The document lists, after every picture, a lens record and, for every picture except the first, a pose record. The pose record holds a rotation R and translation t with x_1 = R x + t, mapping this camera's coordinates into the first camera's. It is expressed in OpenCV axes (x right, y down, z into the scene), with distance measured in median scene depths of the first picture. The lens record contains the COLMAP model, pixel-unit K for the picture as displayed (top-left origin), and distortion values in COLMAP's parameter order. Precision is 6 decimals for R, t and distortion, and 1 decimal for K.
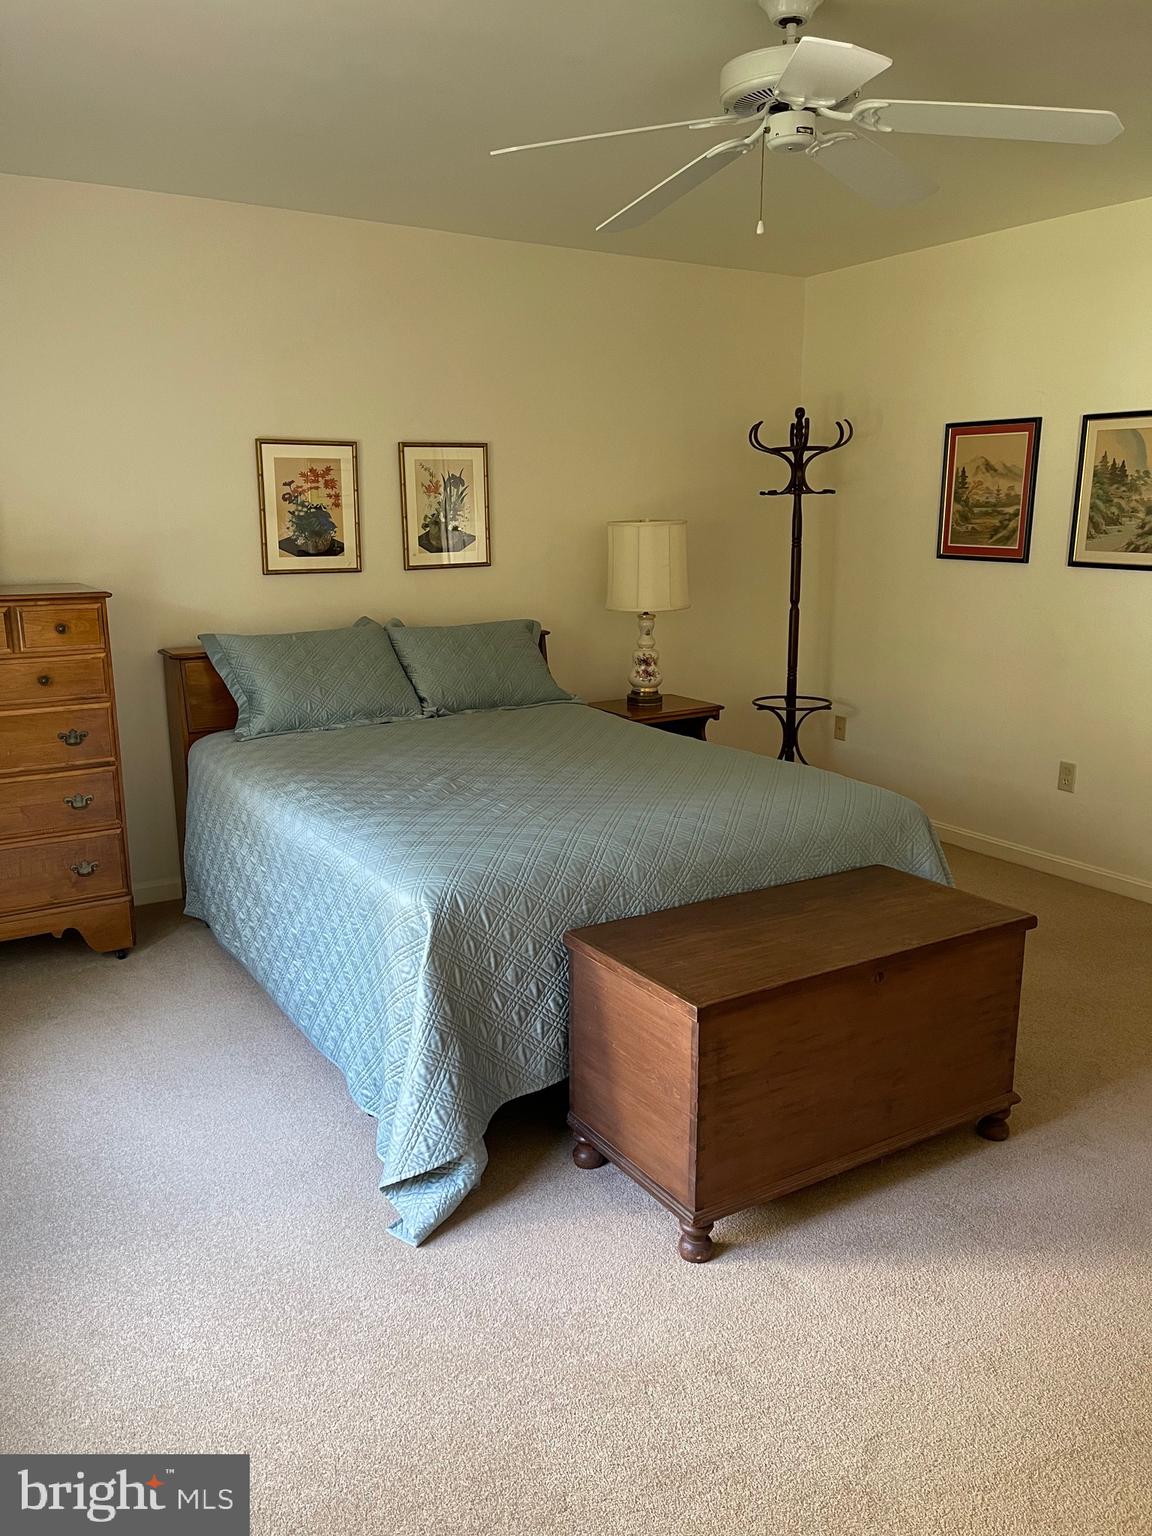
lens RADIAL K [[1164.8, 0, 572.4], [0, 1164.8, 764.7], [0, 0, 1]] dist [0.032151, -0.004280]
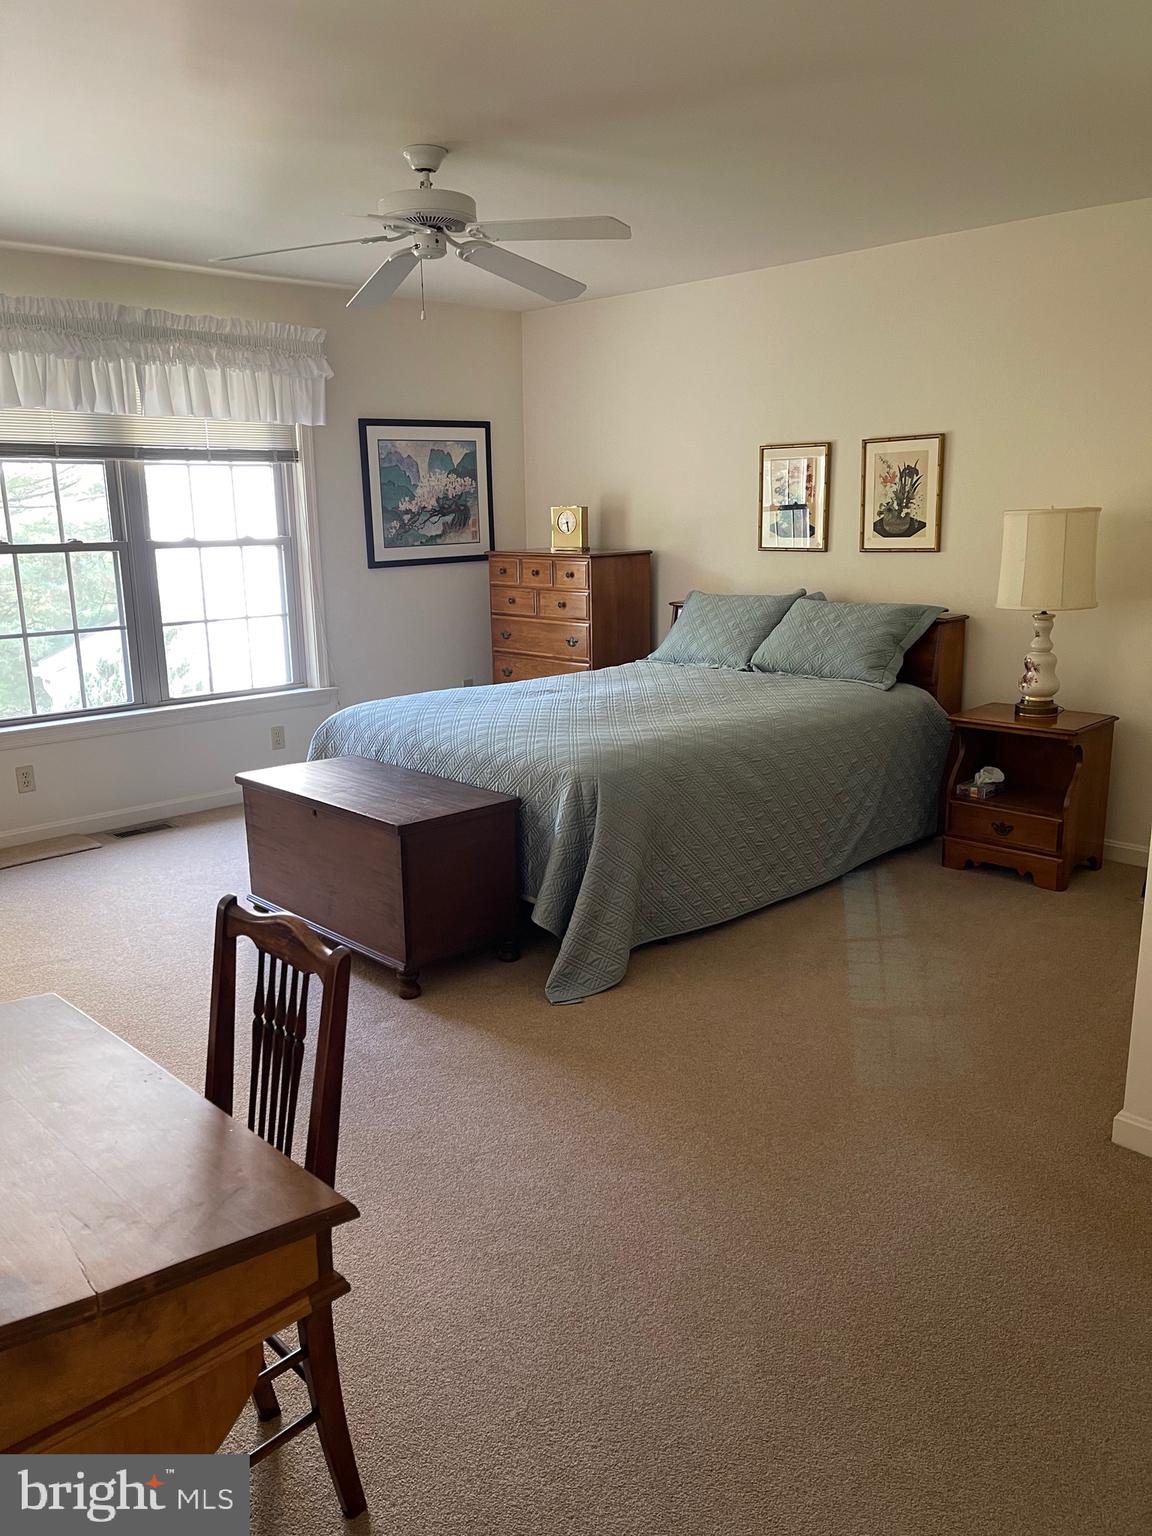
lens RADIAL K [[1164.8, 0, 575.8], [0, 1164.8, 772.5], [0, 0, 1]] dist [0.032151, -0.004280]
pose [[0.221673, 0.223035, -0.949272, 0.921082], [-0.187958, 0.965008, 0.182841, -0.114282], [0.956835, 0.137892, 0.255837, 0.466615]]
